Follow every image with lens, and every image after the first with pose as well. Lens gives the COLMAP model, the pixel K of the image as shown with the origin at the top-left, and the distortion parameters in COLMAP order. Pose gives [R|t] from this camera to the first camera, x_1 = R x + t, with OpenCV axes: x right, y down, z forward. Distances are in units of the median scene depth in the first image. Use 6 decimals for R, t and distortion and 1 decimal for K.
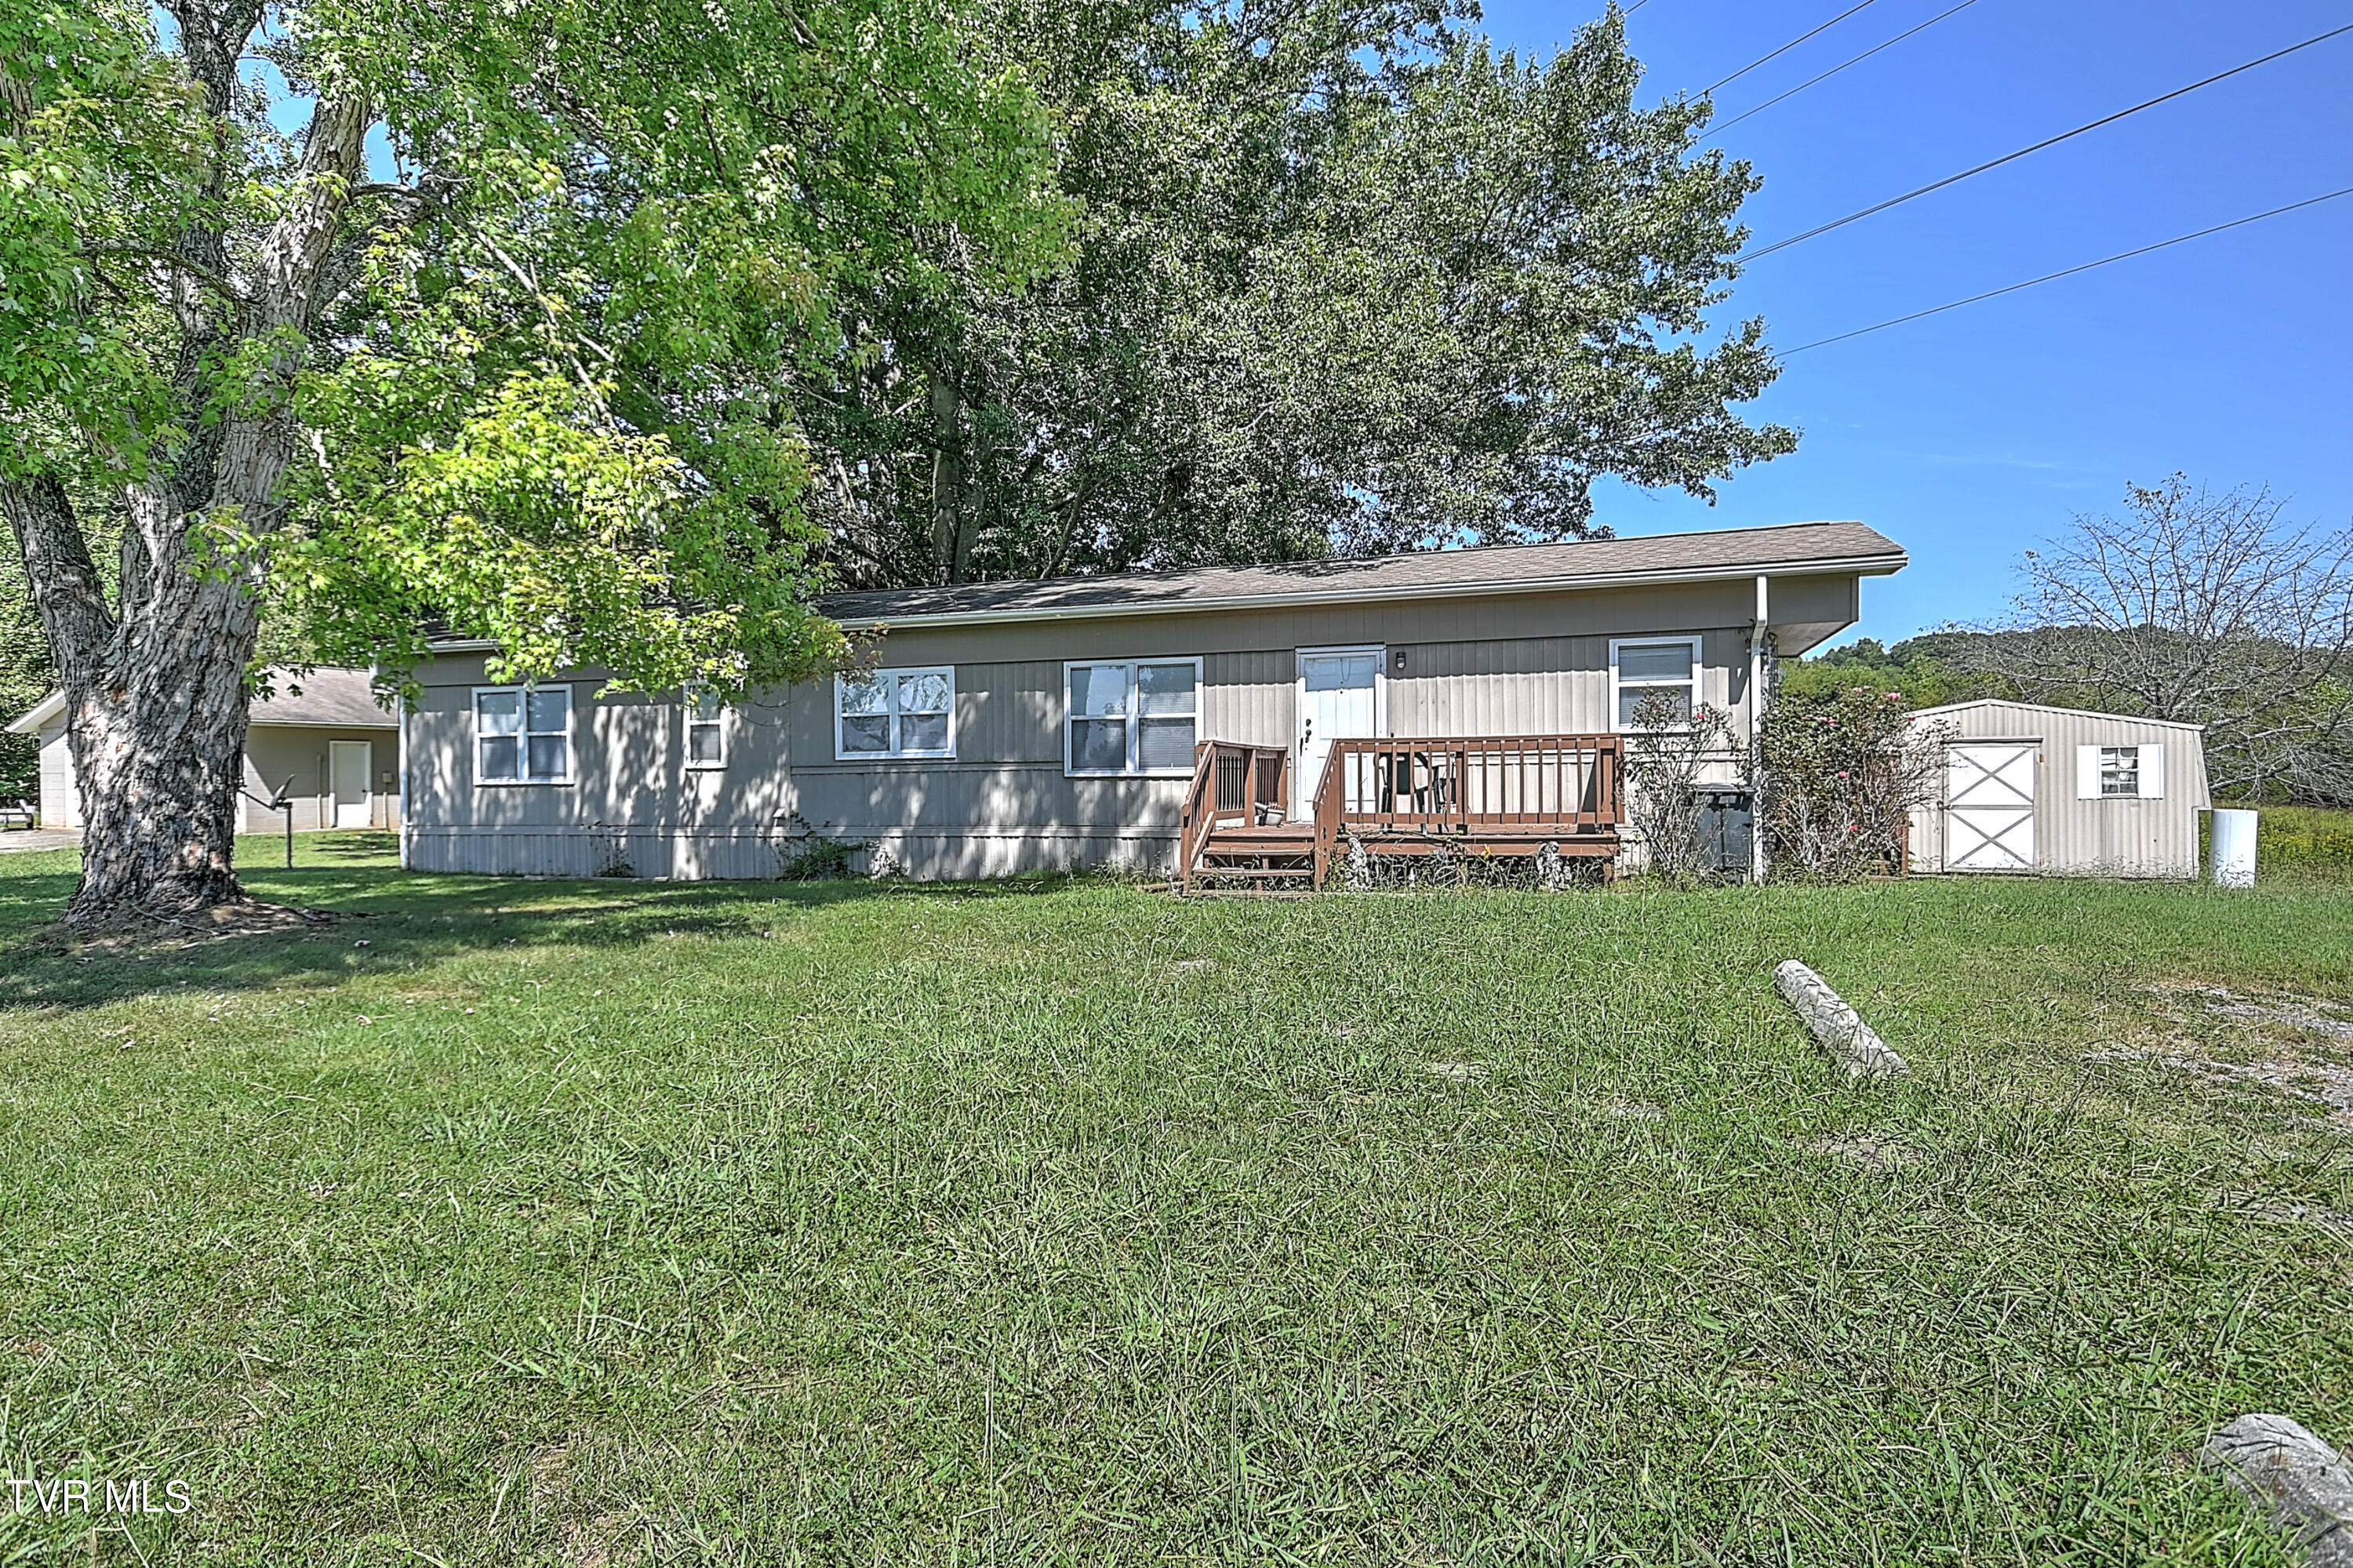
lens RADIAL K [[1225.8, 0, 1151.2], [0, 1225.8, 786.0], [0, 0, 1]] dist [0.022477, 0.001642]
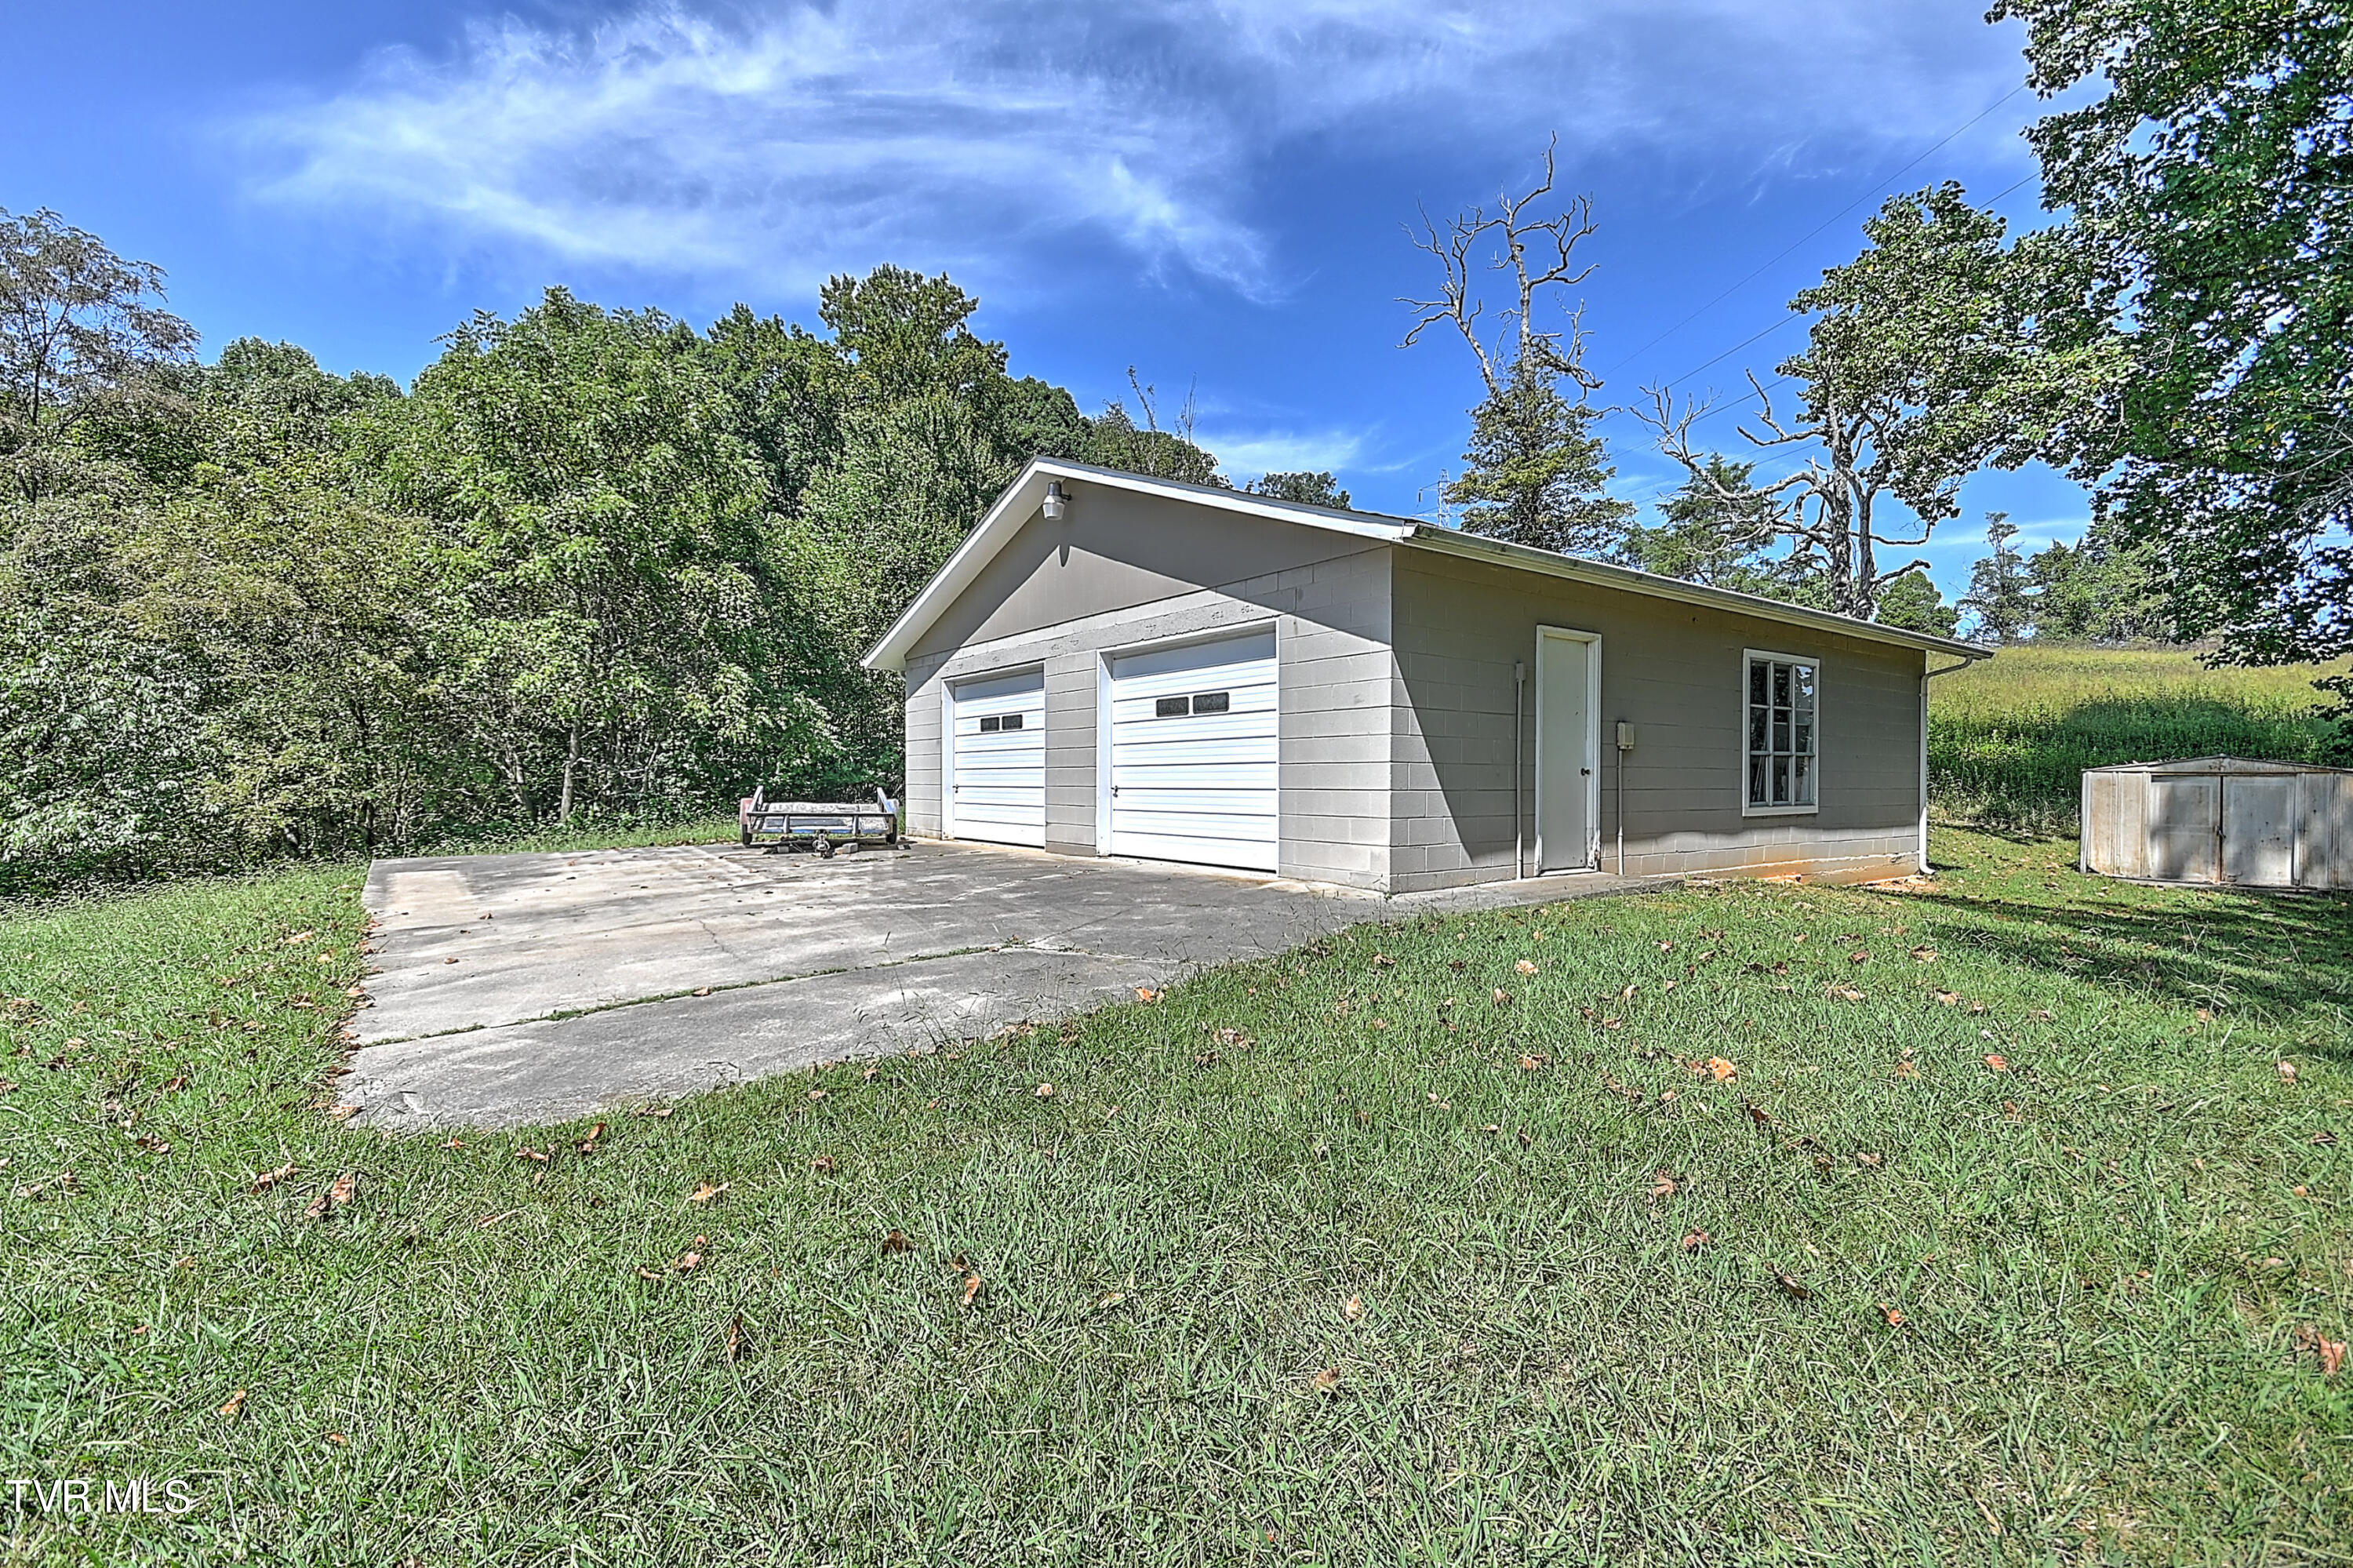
lens RADIAL K [[1037.3, 0, 1161.5], [0, 1037.3, 790.6], [0, 0, 1]] dist [0.015533, -0.005375]
pose [[0.891265, 0.009346, -0.453387, -1.178852], [-0.008401, 0.999956, 0.004099, 0.018426], [0.453406, 0.000155, 0.891304, 1.306177]]
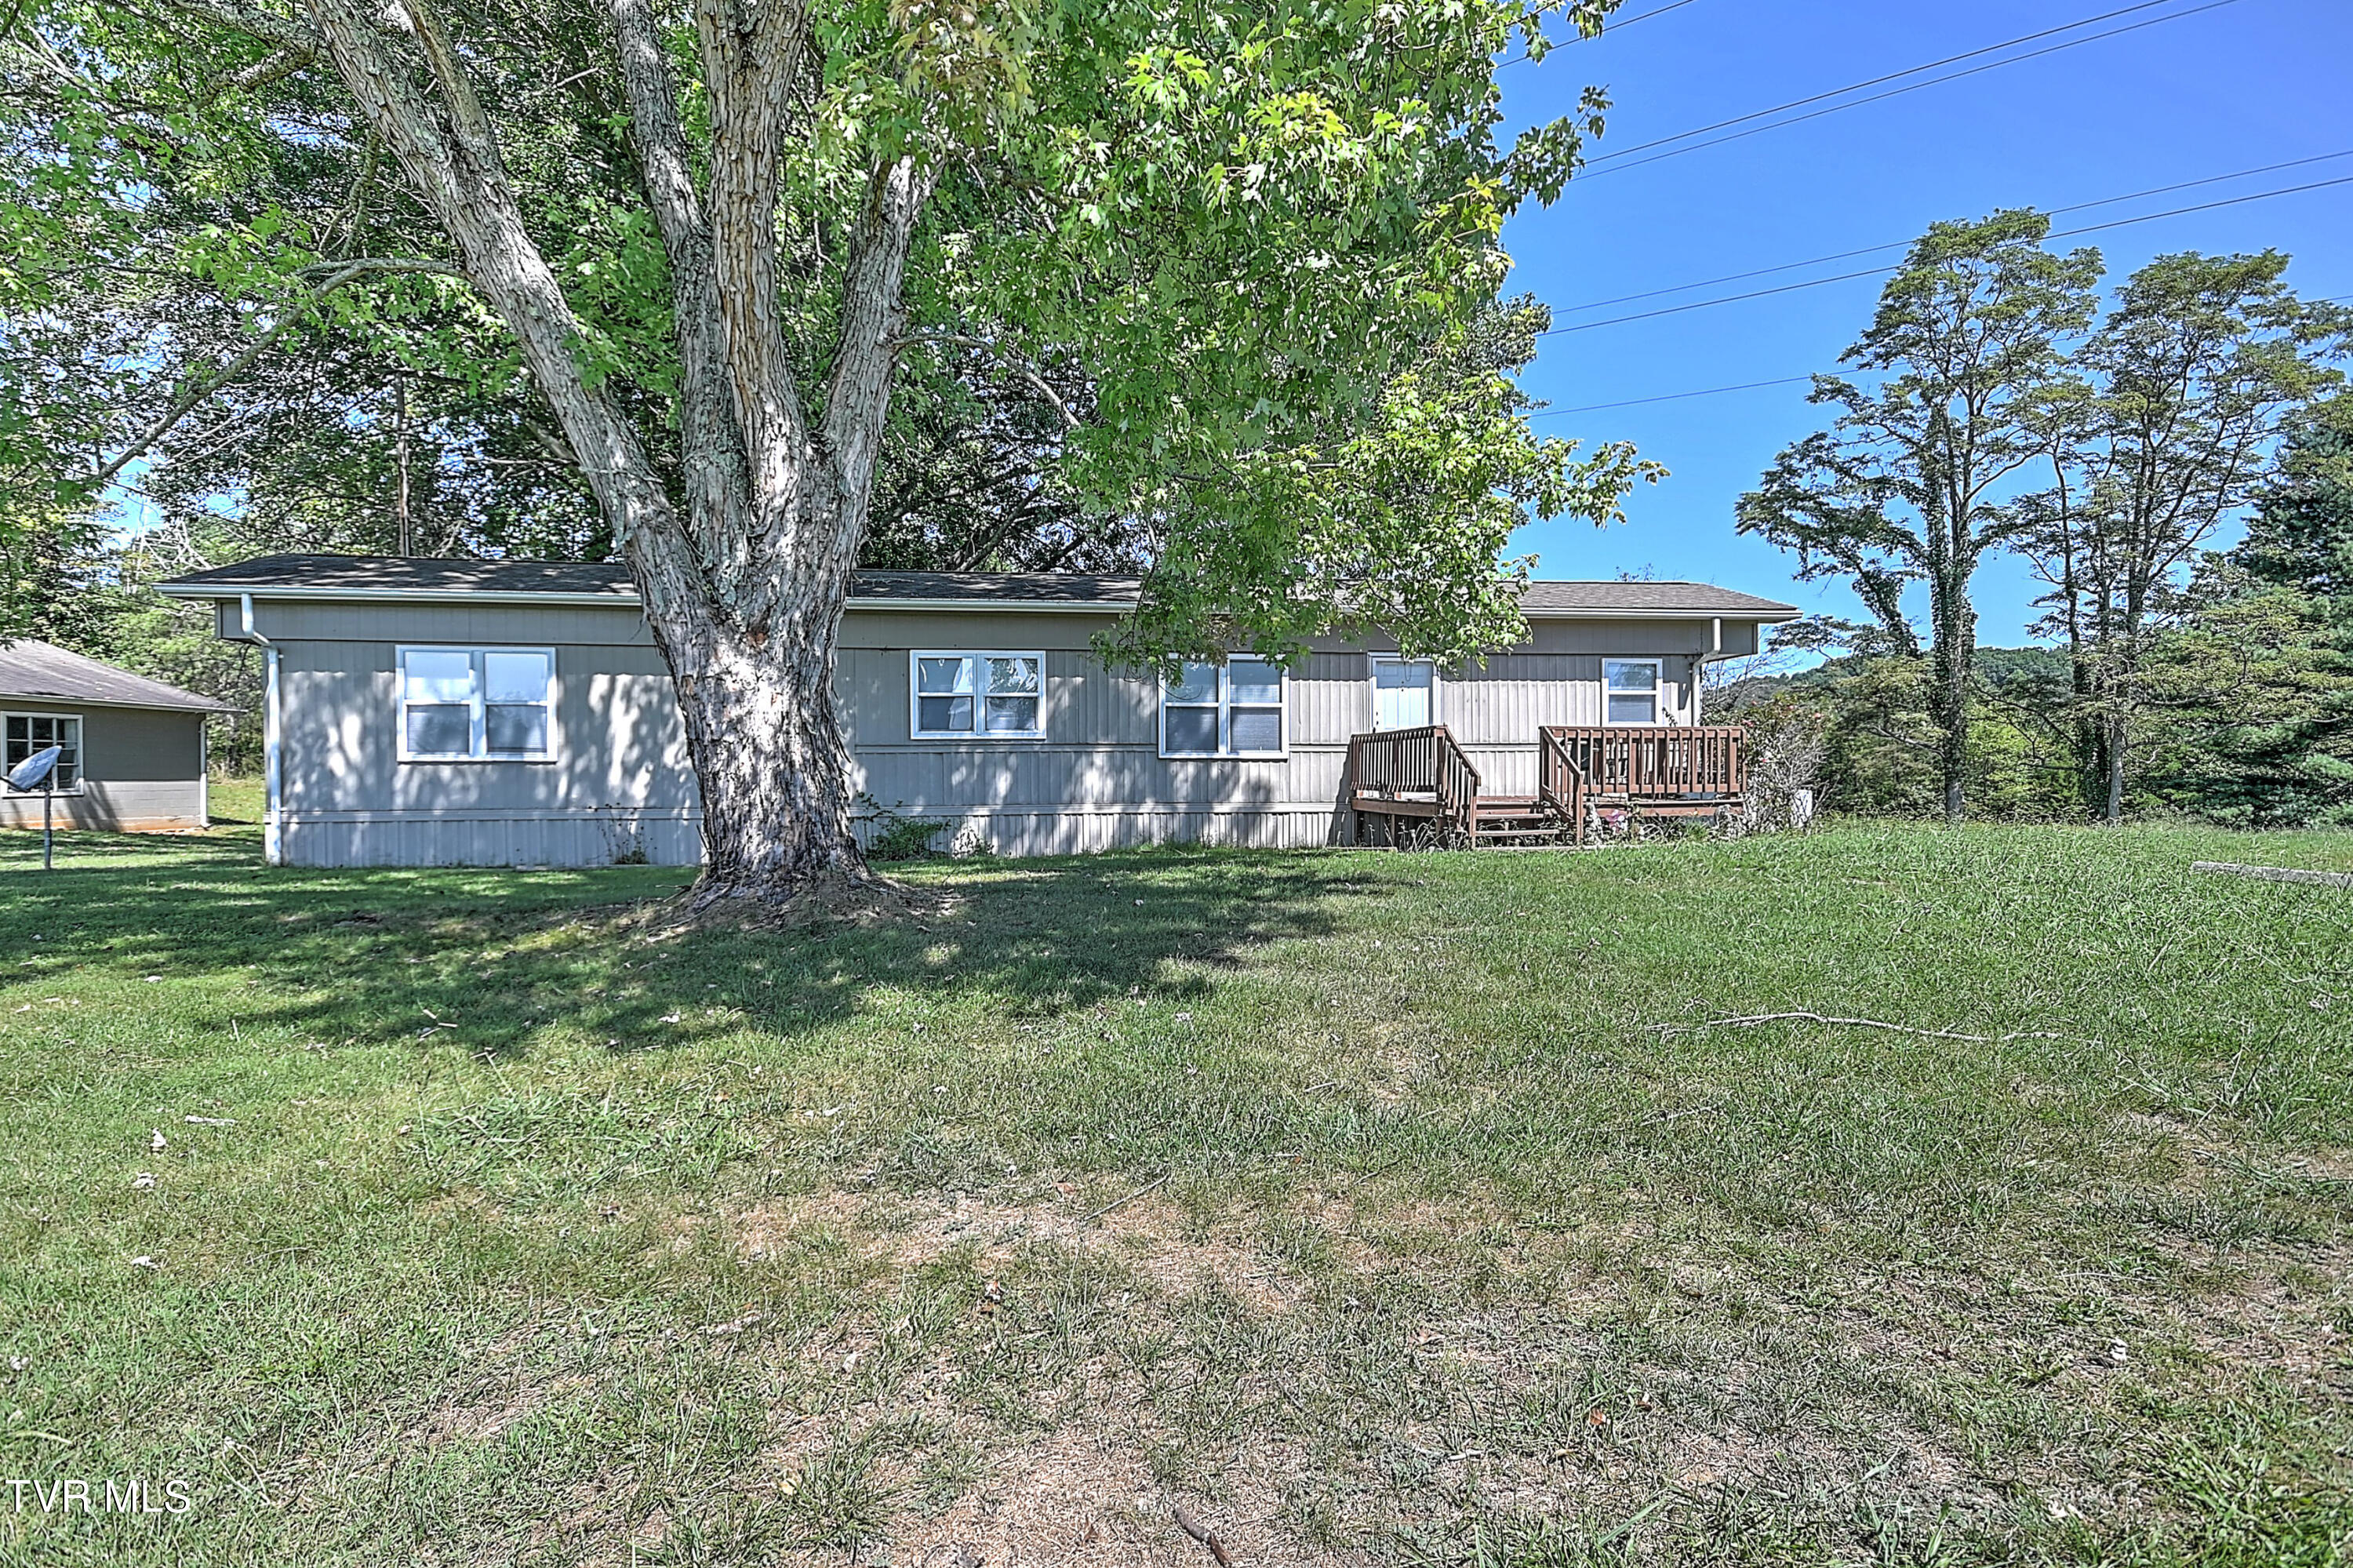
lens RADIAL K [[1163.3, 0, 1144.0], [0, 1163.3, 775.8], [0, 0, 1]] dist [0.033569, -0.002102]
pose [[0.896726, 0.006301, 0.442542, -0.507990], [-0.003050, 0.999963, -0.008057, 0.015275], [-0.442577, 0.005876, 0.896711, 0.076618]]
